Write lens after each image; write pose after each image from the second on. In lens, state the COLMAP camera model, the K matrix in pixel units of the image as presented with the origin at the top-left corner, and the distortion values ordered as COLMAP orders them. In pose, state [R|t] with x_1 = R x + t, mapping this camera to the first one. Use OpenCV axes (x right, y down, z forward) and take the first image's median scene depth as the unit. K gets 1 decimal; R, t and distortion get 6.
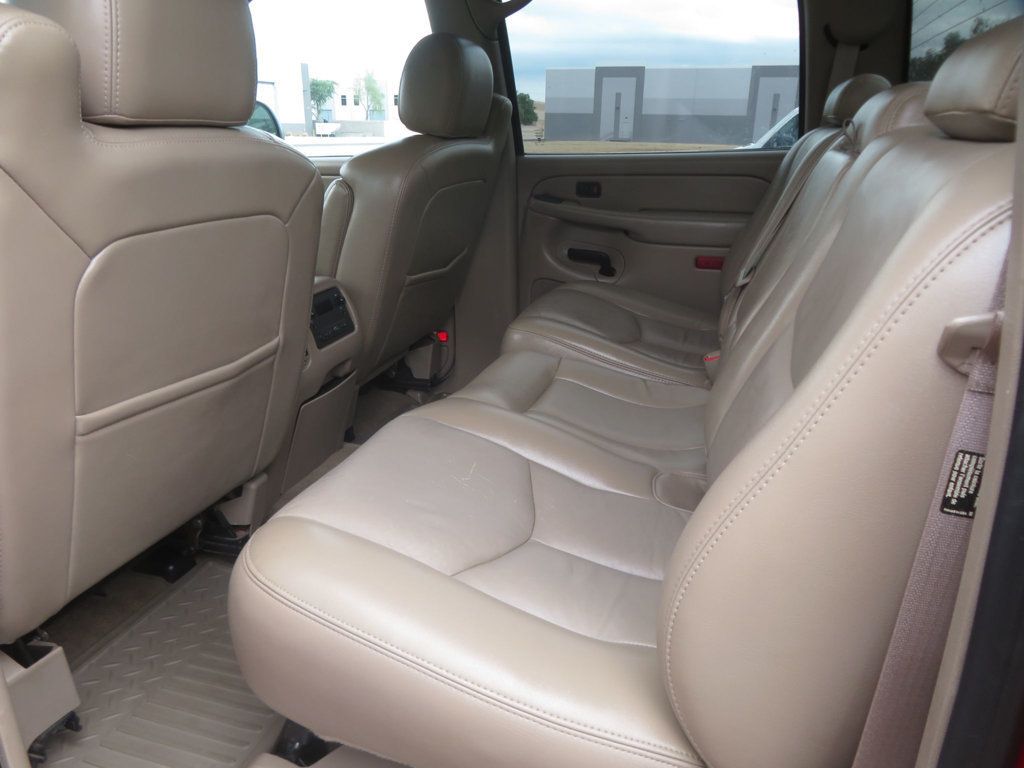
lens RADIAL K [[751.3, 0, 519.5], [0, 751.3, 375.2], [0, 0, 1]] dist [-0.006163, 0.002758]
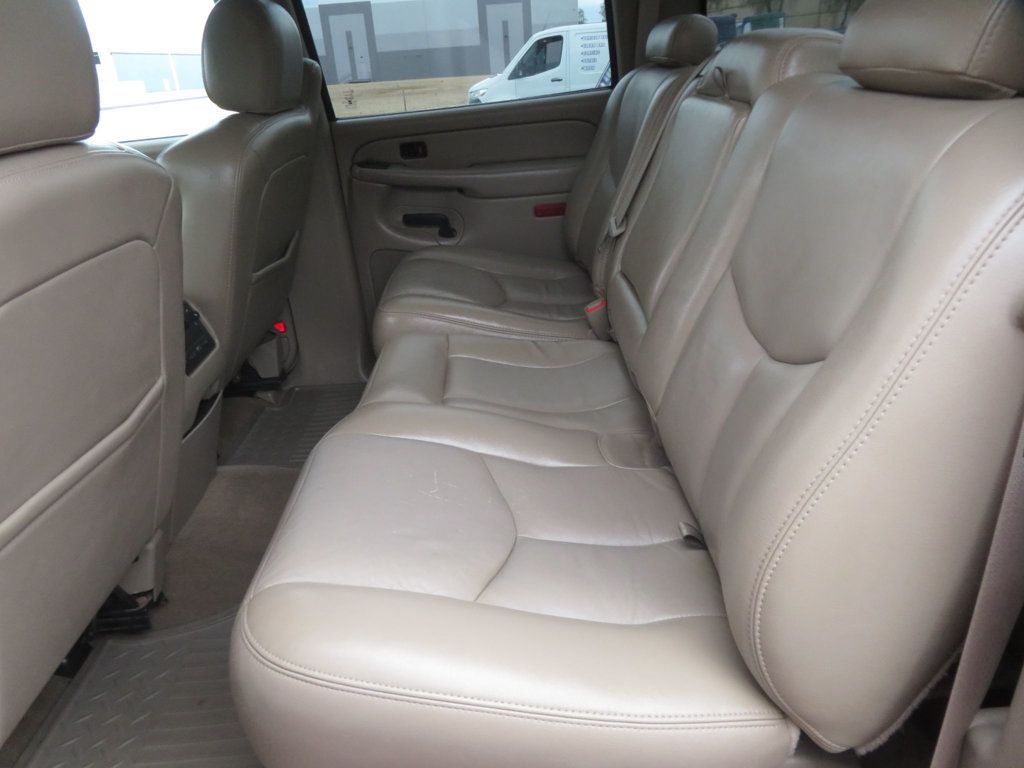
lens RADIAL K [[751.3, 0, 519.5], [0, 751.3, 375.2], [0, 0, 1]] dist [-0.006163, 0.002758]
pose [[0.944958, -0.191544, 0.265263, -0.123097], [0.171354, 0.980373, 0.097498, -0.050577], [-0.278732, -0.046678, 0.959234, 0.044795]]
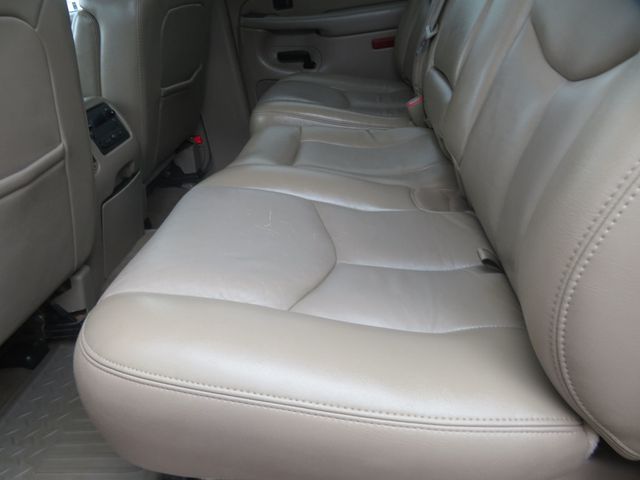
lens RADIAL K [[469.0, 0, 321.7], [0, 469.0, 240.4], [0, 0, 1]] dist [0.007427, 0.002612]
pose [[0.965956, -0.223863, 0.129670, -0.056991], [0.200590, 0.964624, 0.171071, 0.034827], [-0.163380, -0.139236, 0.976688, 0.185955]]
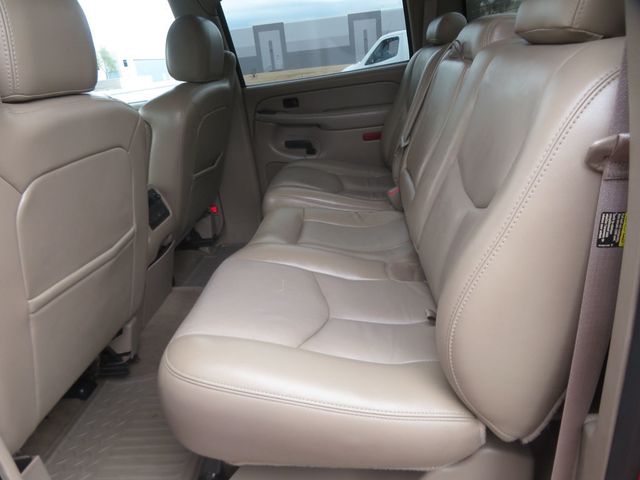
lens RADIAL K [[469.6, 0, 324.7], [0, 469.6, 234.5], [0, 0, 1]] dist [-0.006163, 0.002758]
pose [[0.967851, -0.185909, 0.169416, -0.083460], [0.180420, 0.982448, 0.047374, -0.007181], [-0.175249, -0.015285, 0.984405, -0.006629]]
